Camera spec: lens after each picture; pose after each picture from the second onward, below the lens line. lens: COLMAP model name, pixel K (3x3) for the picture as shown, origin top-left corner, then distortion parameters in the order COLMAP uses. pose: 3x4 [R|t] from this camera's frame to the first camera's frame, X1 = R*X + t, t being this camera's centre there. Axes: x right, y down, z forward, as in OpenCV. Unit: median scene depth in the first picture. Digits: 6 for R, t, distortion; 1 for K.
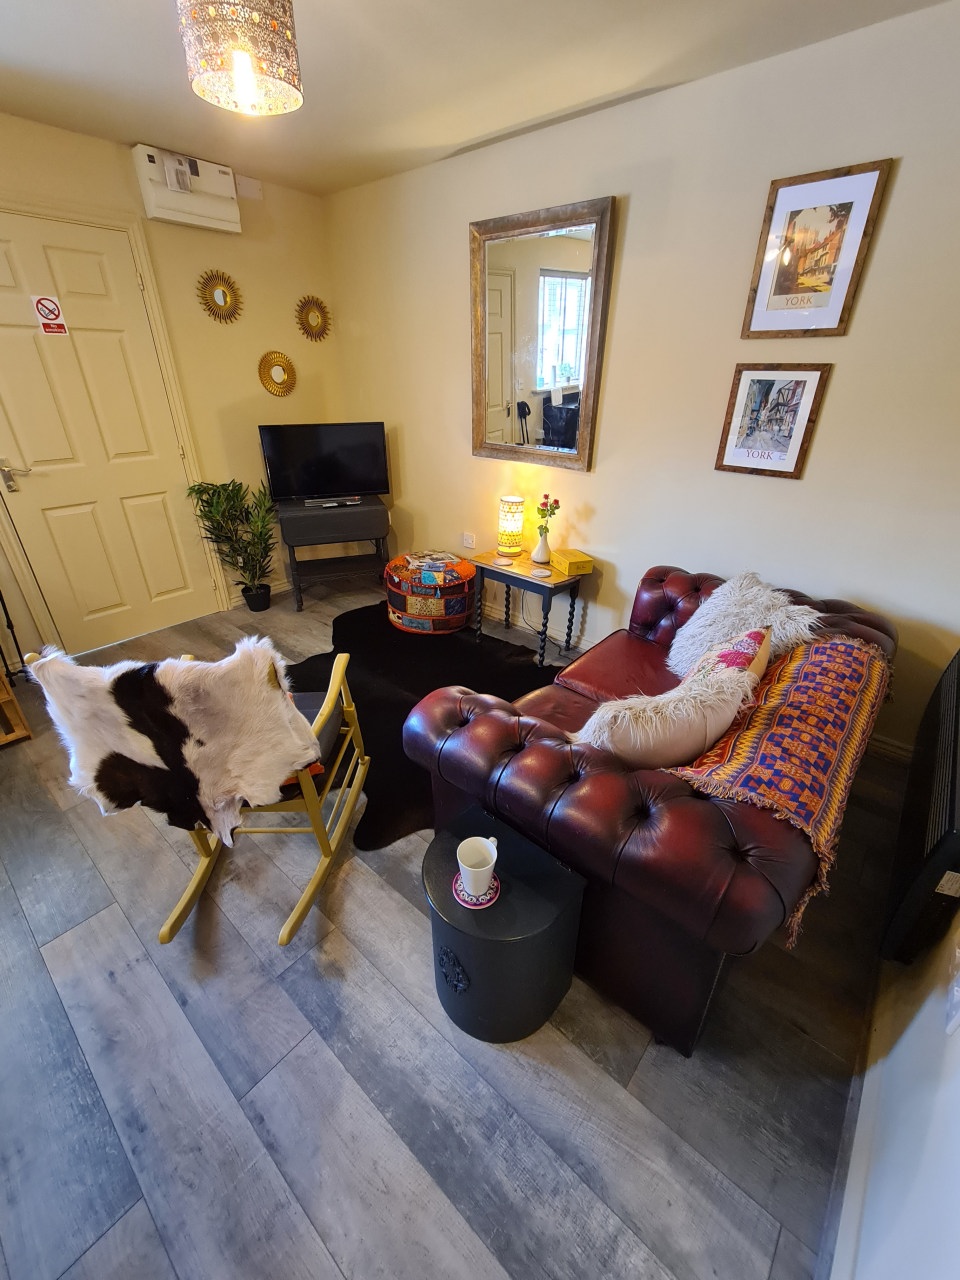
lens RADIAL K [[524.0, 0, 478.9], [0, 524.0, 639.4], [0, 0, 1]] dist [-0.000554, 0.000828]
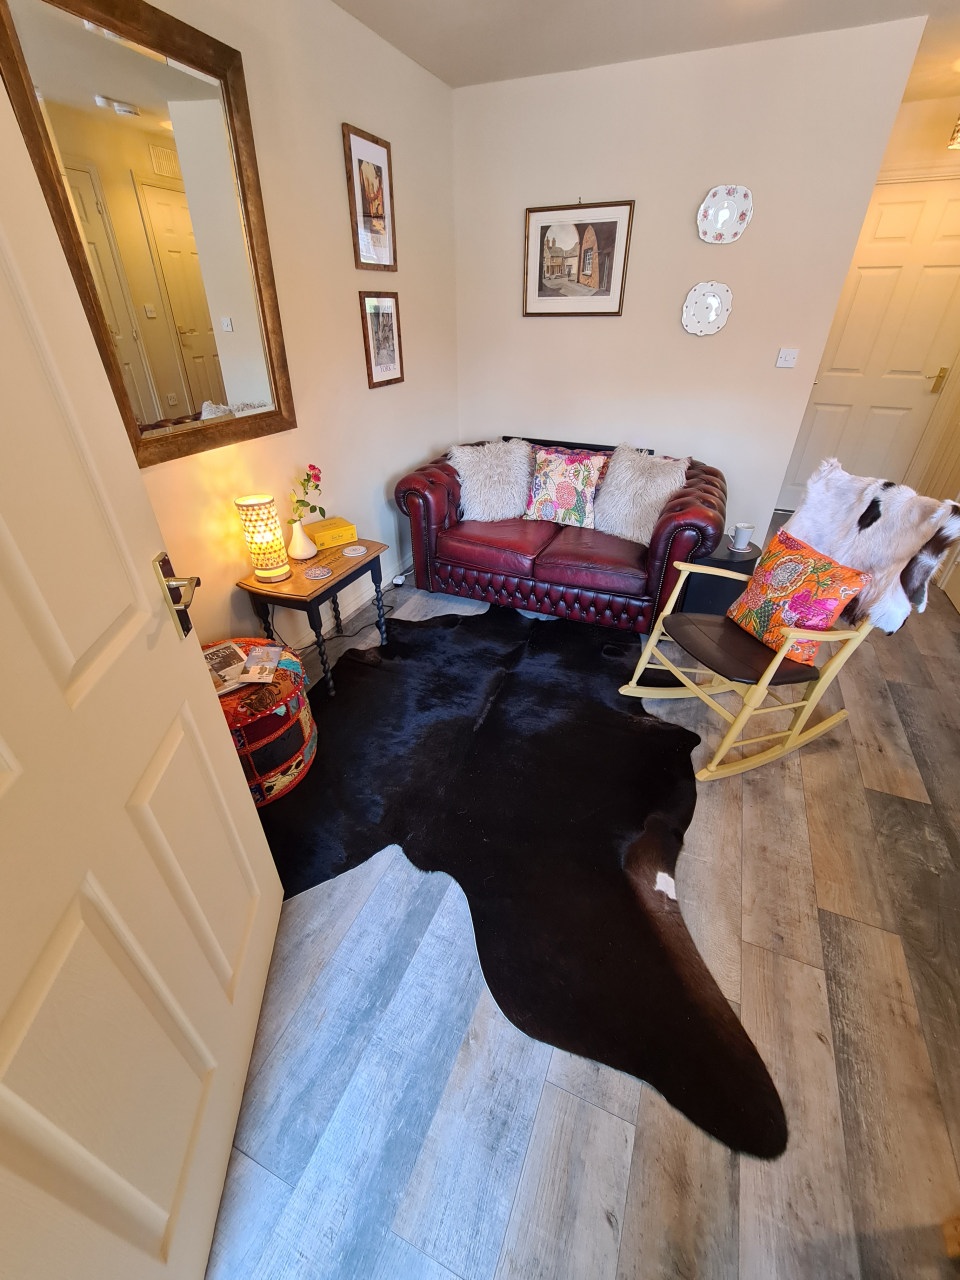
lens RADIAL K [[524.0, 0, 483.5], [0, 524.0, 635.5], [0, 0, 1]] dist [-0.000554, 0.000828]
pose [[-0.300204, -0.519033, 0.800301, -1.109044], [0.435375, 0.671952, 0.599108, -0.725587], [-0.848720, 0.528286, 0.024251, 1.403986]]
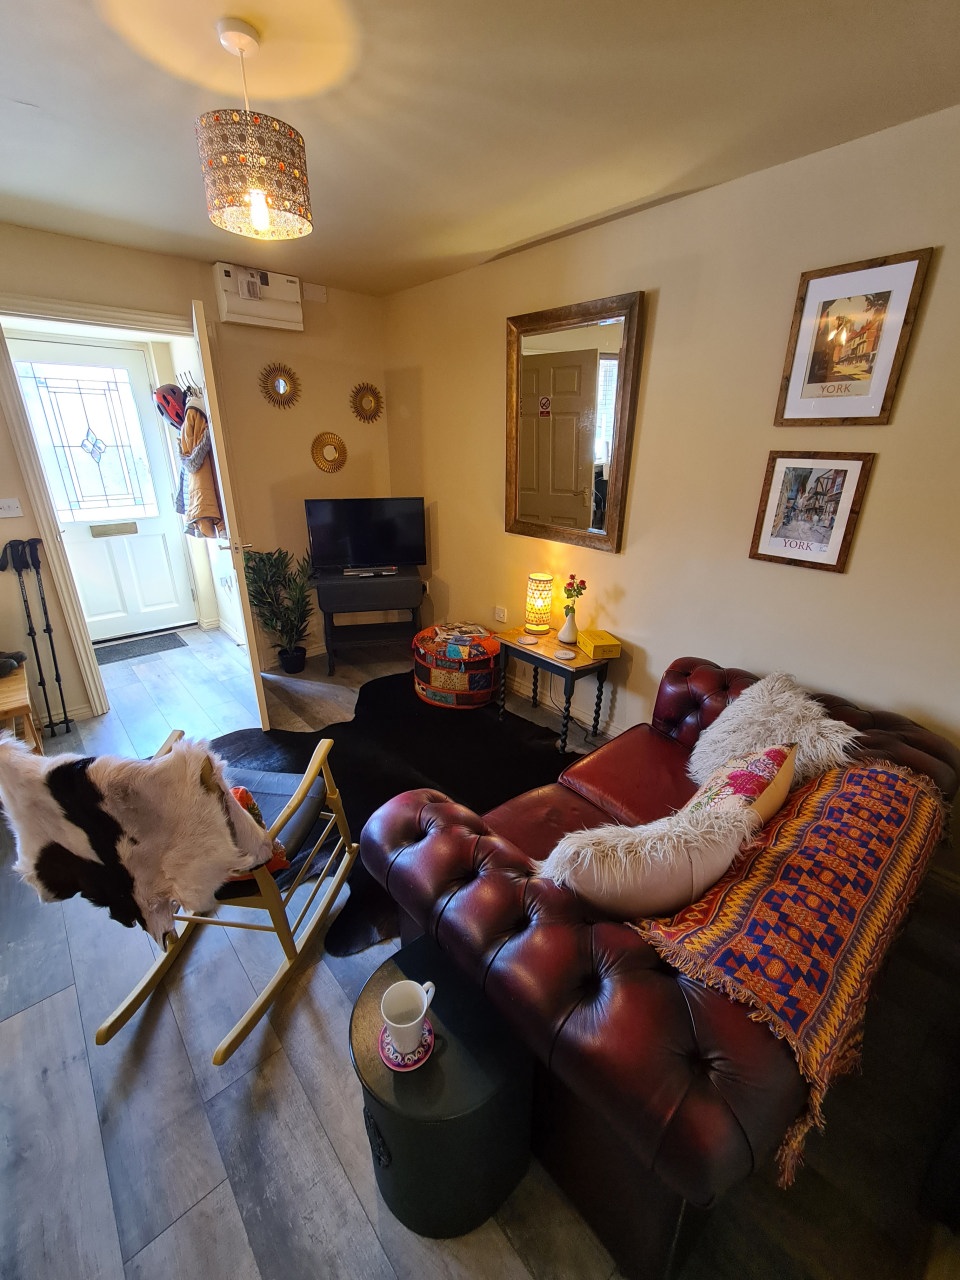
lens RADIAL K [[524.0, 0, 477.4], [0, 524.0, 639.8], [0, 0, 1]] dist [-0.000554, 0.000828]
pose [[0.991045, 0.048571, -0.124379, 0.127690], [-0.061861, 0.992512, -0.105319, -0.069979], [0.118332, 0.112071, 0.986629, 0.055986]]
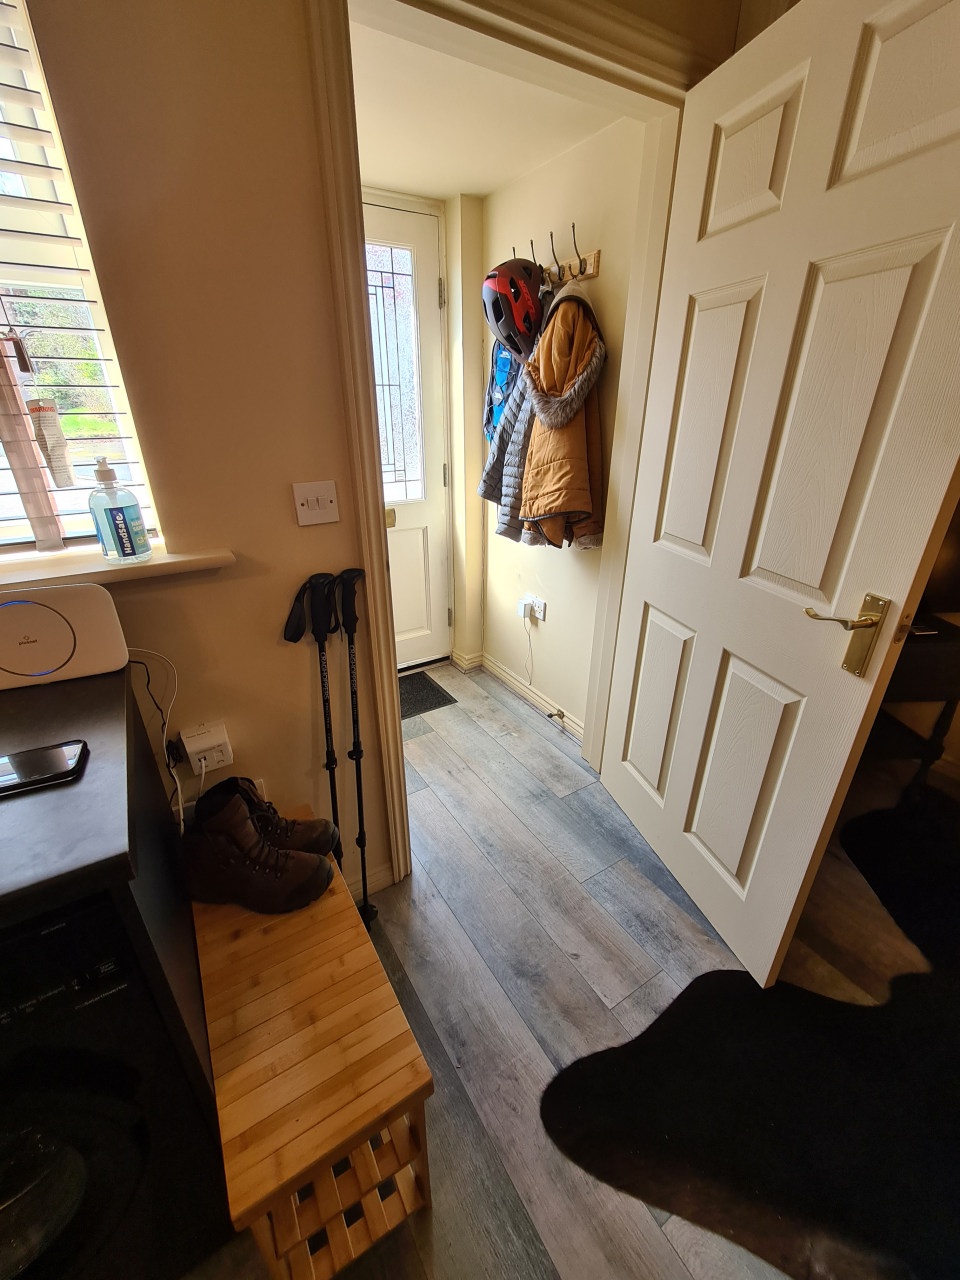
lens RADIAL K [[524.0, 0, 477.8], [0, 524.0, 642.3], [0, 0, 1]] dist [-0.000554, 0.000828]
pose [[0.954383, 0.116316, -0.274997, -1.001320], [-0.129053, 0.991225, -0.028621, -0.350856], [0.269255, 0.062804, 0.961019, 0.764586]]
